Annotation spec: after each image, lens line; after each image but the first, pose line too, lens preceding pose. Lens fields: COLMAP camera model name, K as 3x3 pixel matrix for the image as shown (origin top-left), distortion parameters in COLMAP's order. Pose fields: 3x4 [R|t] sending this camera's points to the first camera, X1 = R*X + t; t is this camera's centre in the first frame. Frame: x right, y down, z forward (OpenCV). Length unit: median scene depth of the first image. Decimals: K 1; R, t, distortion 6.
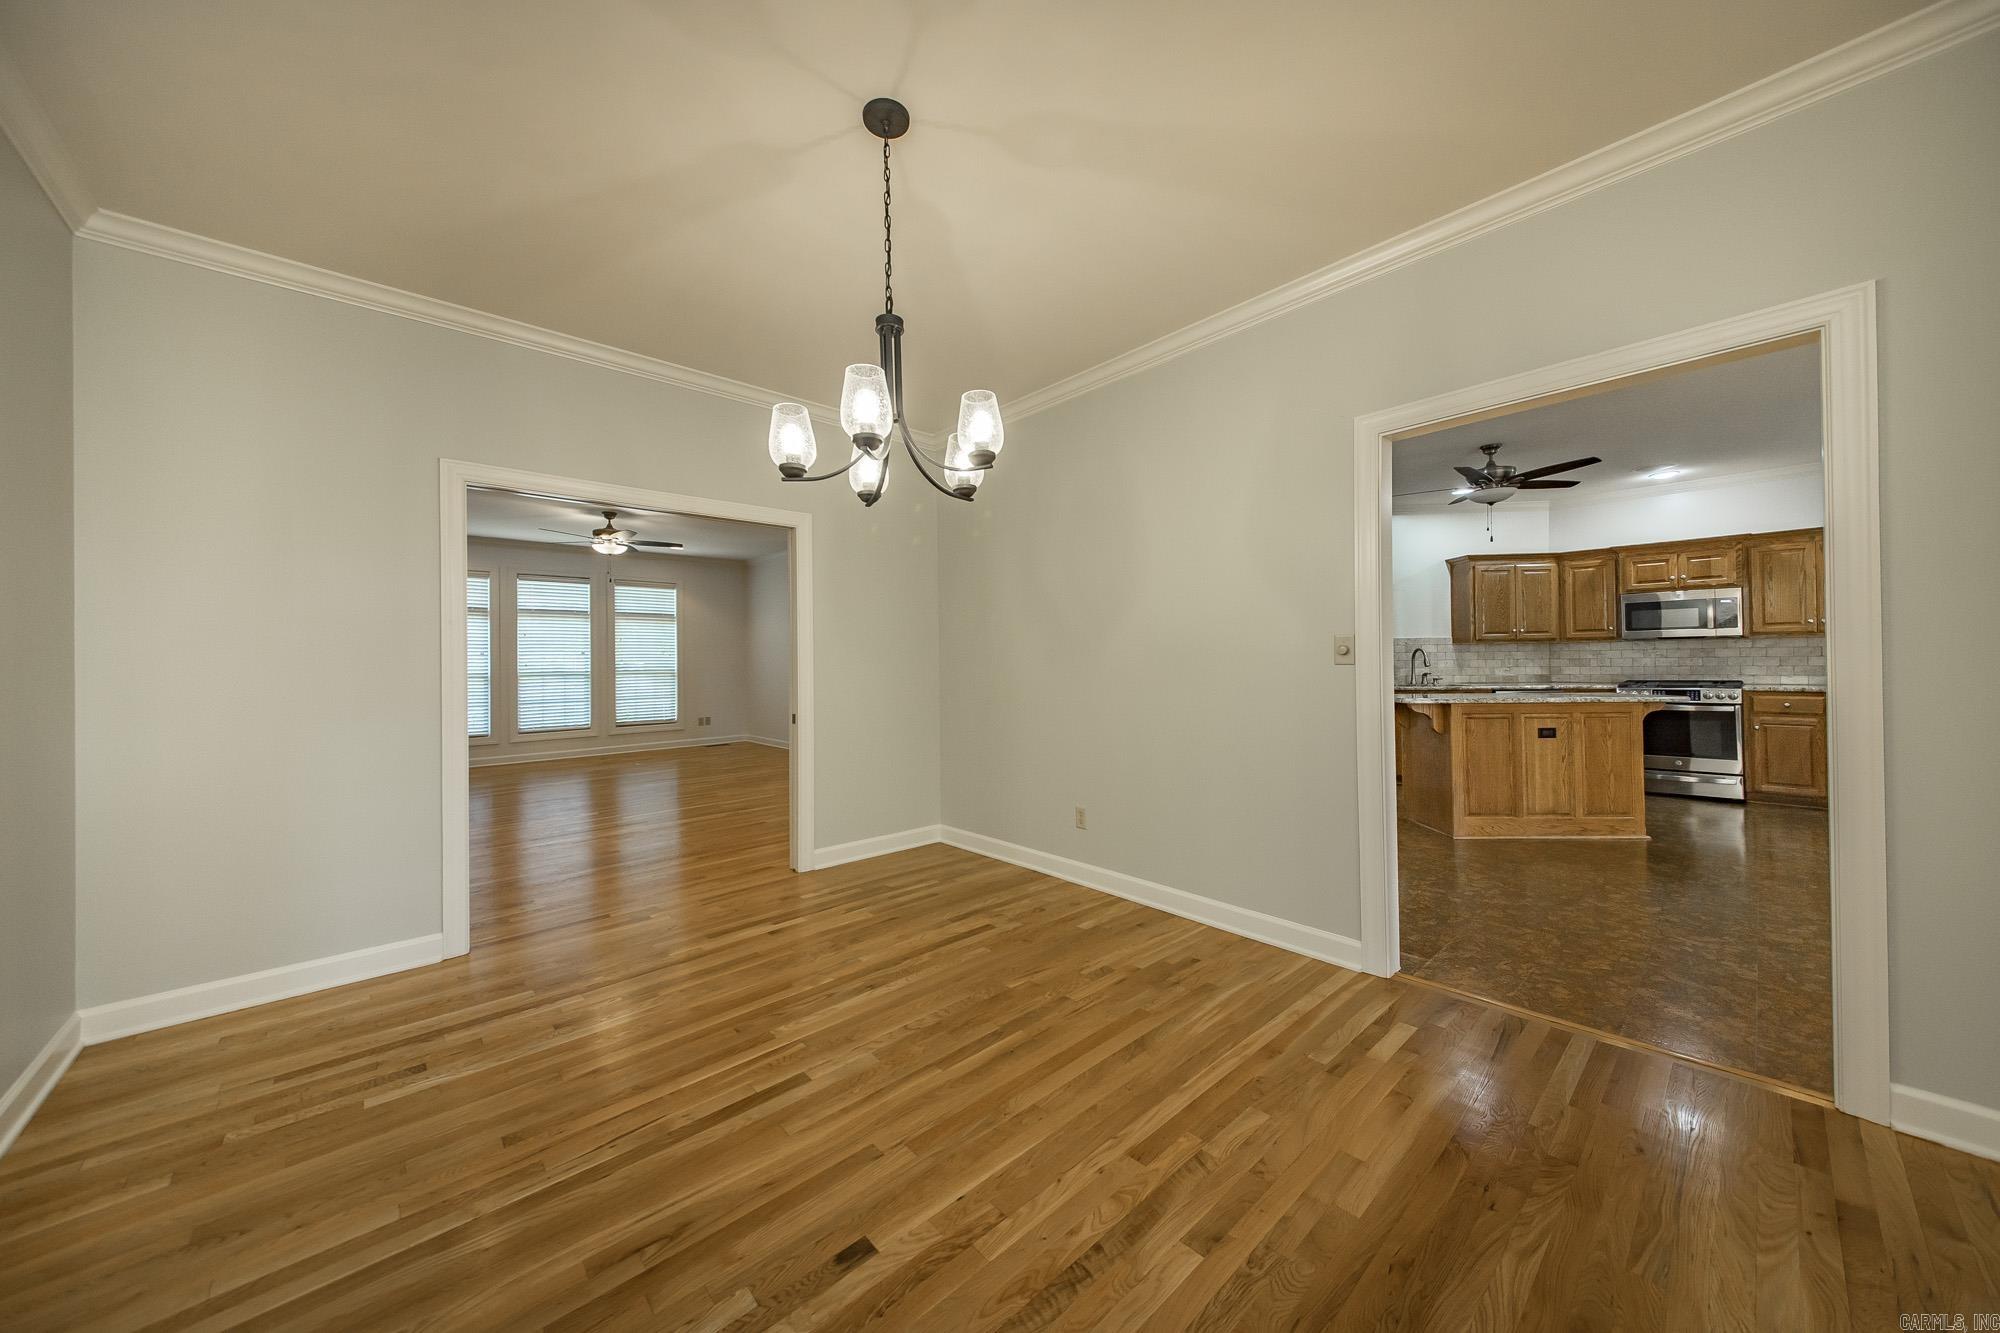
lens RADIAL K [[713.8, 0, 996.9], [0, 713.8, 656.5], [0, 0, 1]] dist [-0.000606, 0.004016]
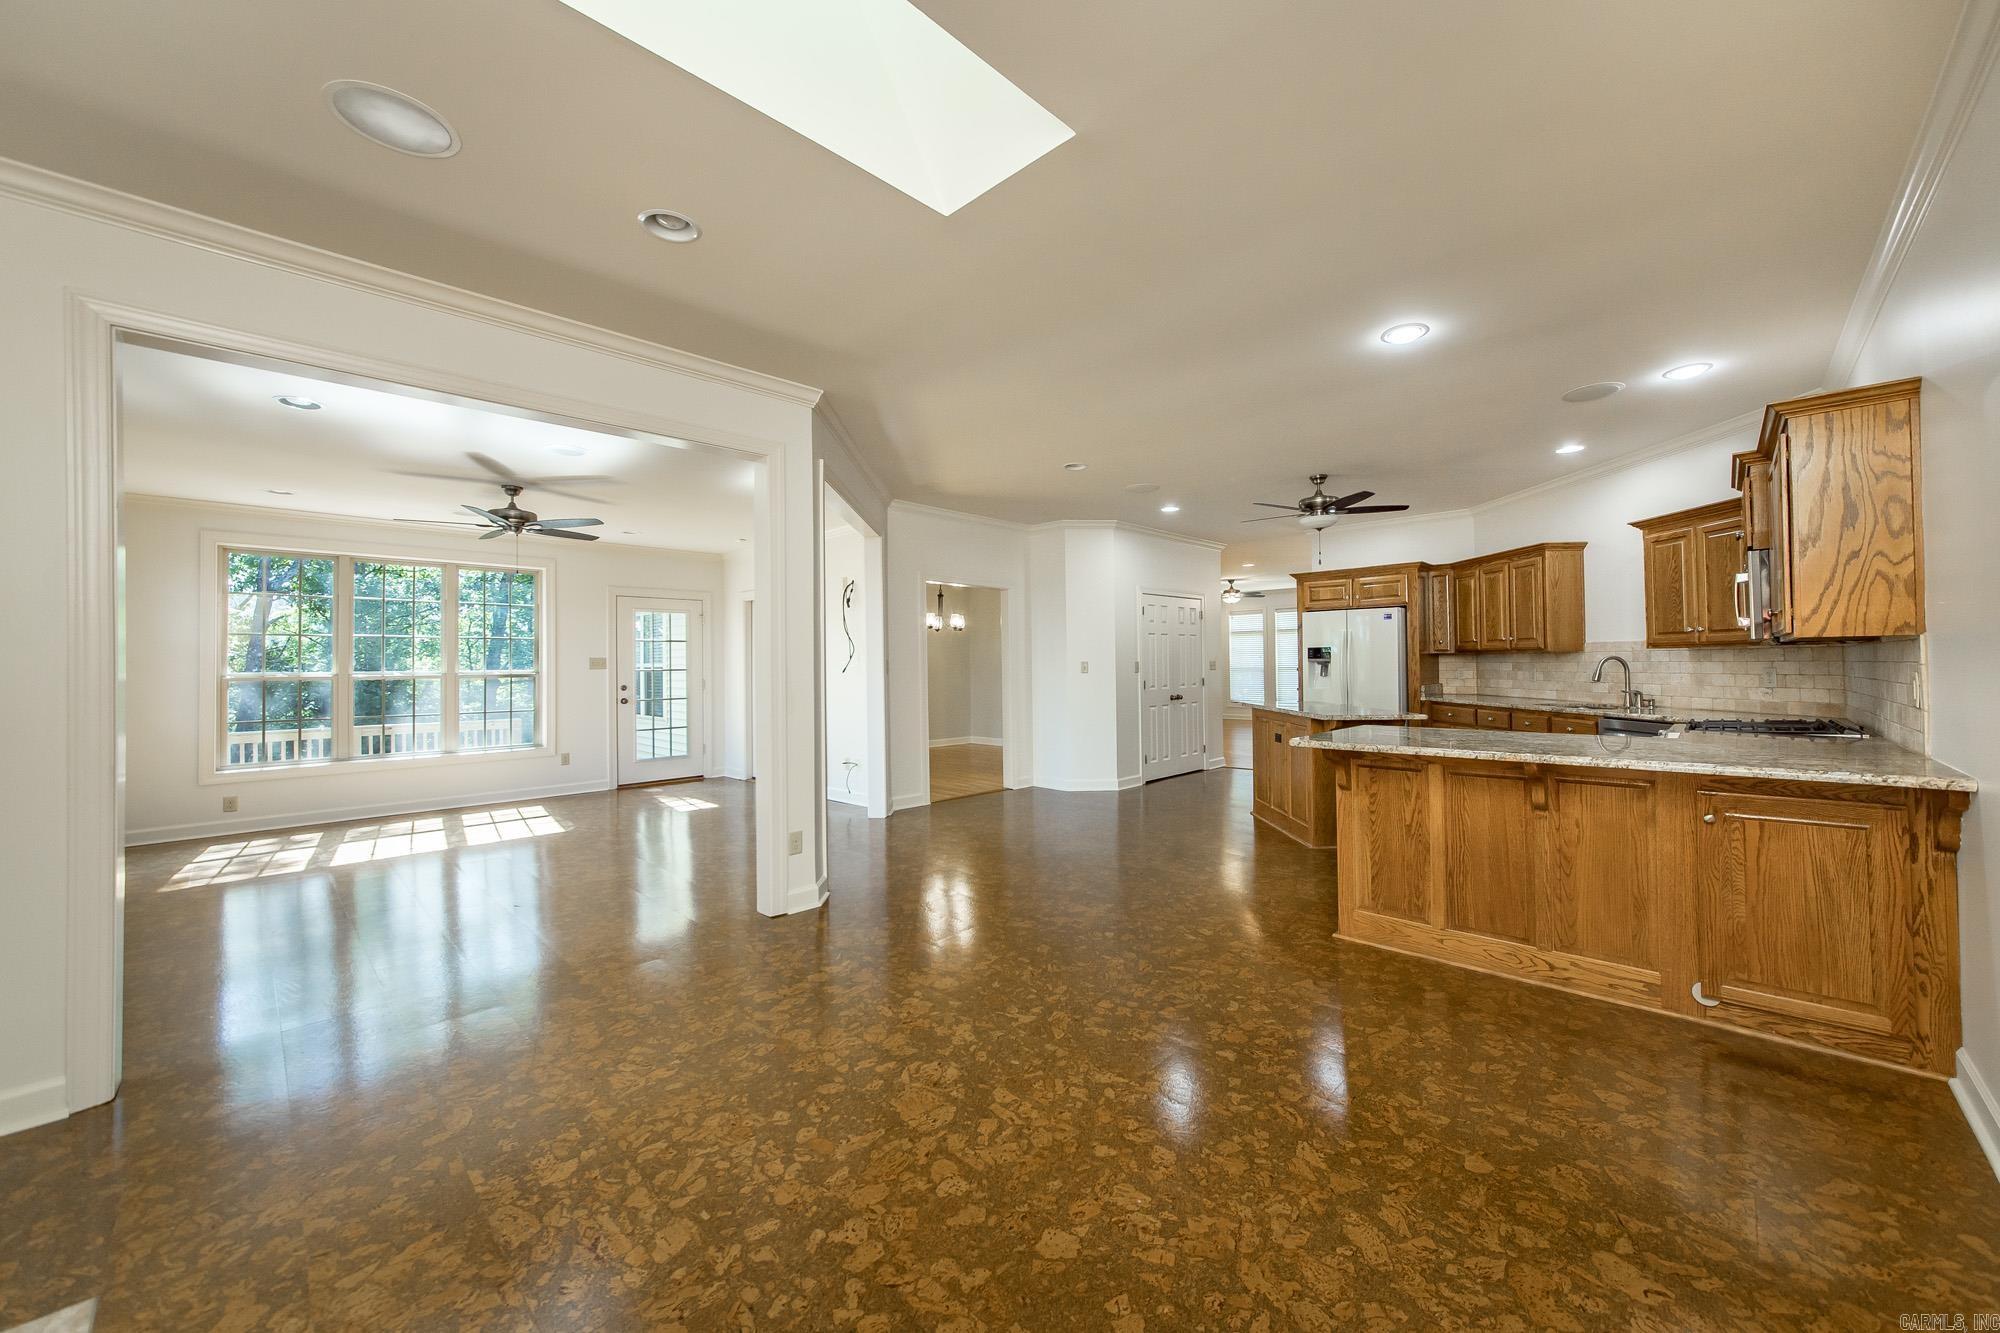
lens RADIAL K [[755.8, 0, 1010.4], [0, 755.8, 658.6], [0, 0, 1]] dist [-0.001809, -0.000107]
pose [[0.051453, 0.003985, -0.998667, 1.407513], [0.017205, 0.999840, 0.004876, -0.024696], [0.998527, -0.017433, 0.051376, 0.360884]]
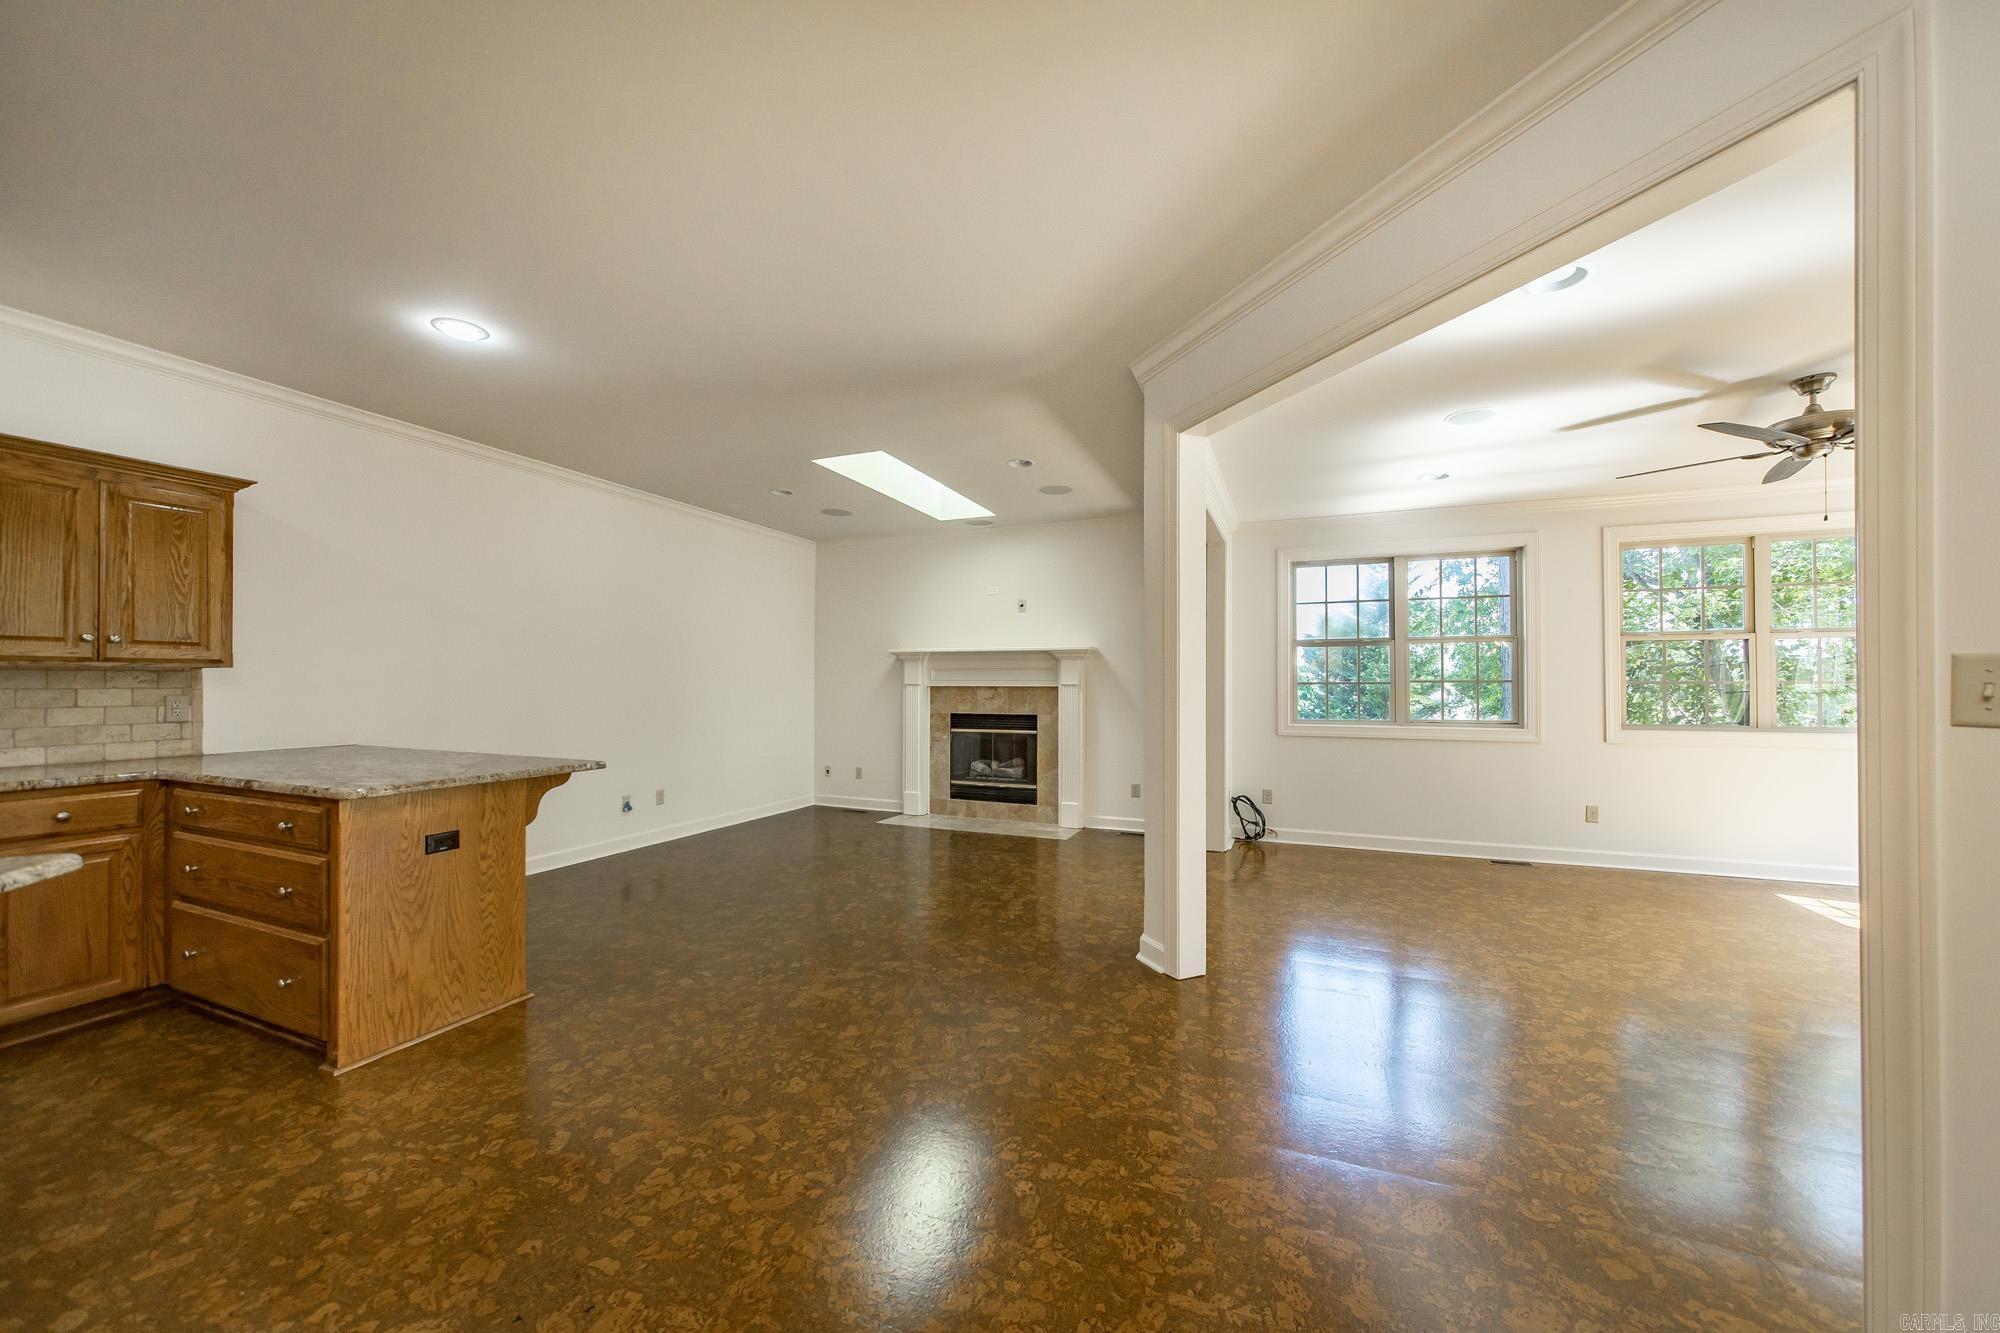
lens RADIAL K [[728.6, 0, 997.0], [0, 728.6, 679.6], [0, 0, 1]] dist [-0.004013, -0.000218]
pose [[-0.415004, 0.015382, 0.909690, 0.354774], [-0.002122, 0.999838, -0.017874, -0.011010], [-0.909817, -0.009348, -0.414904, 0.539572]]
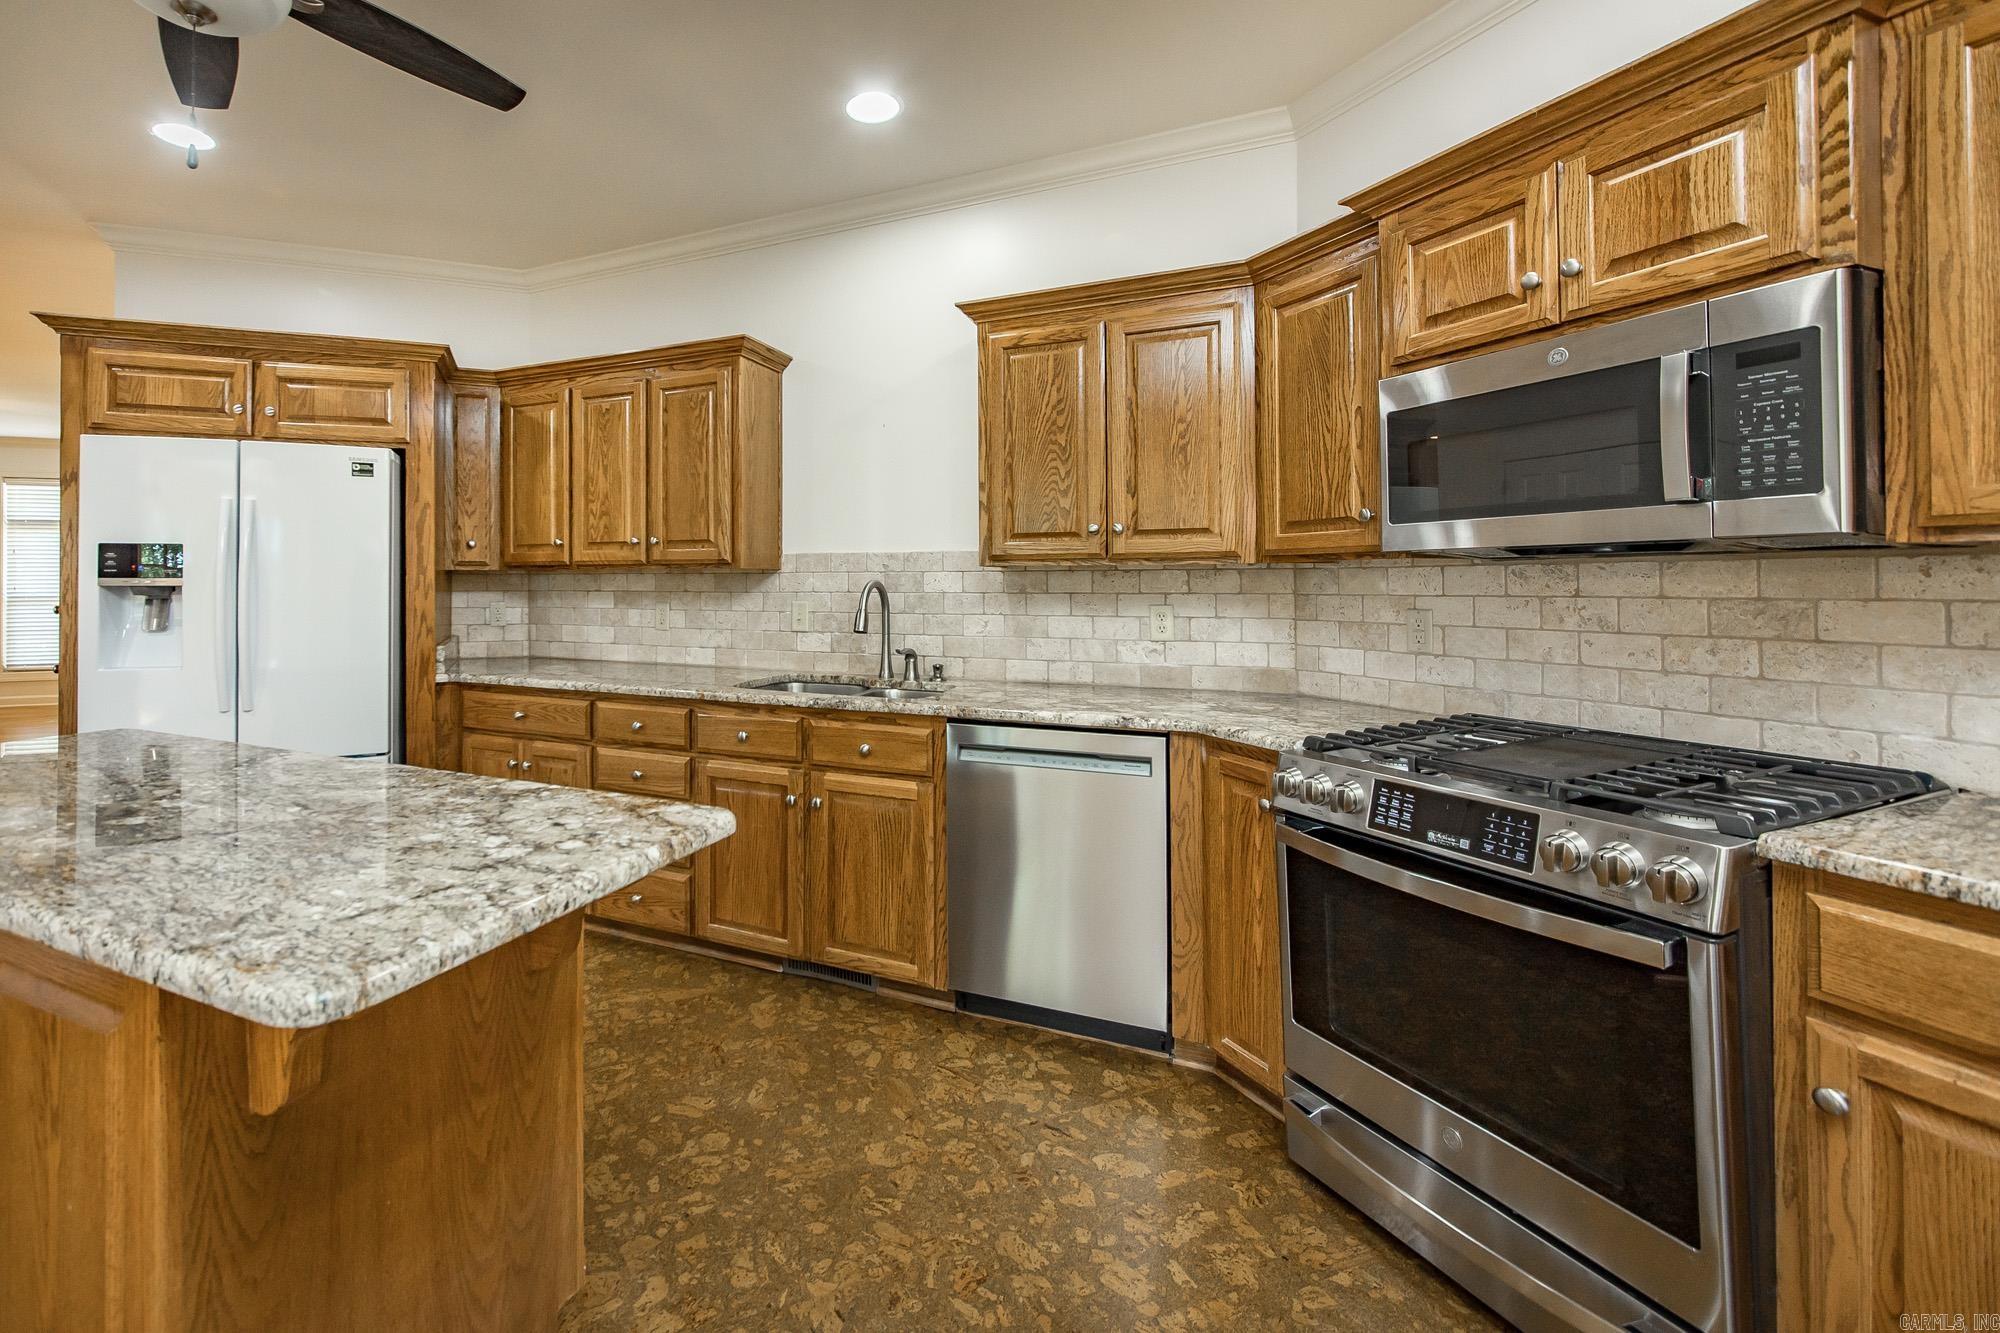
lens RADIAL K [[851.5, 0, 858.9], [0, 851.5, 578.9], [0, 0, 1]] dist [-0.010055, -0.000119]
pose [[0.924290, 0.009387, -0.381577, 0.790903], [-0.007458, 0.999951, 0.006533, -0.015923], [0.381619, -0.003192, 0.924314, 0.628862]]
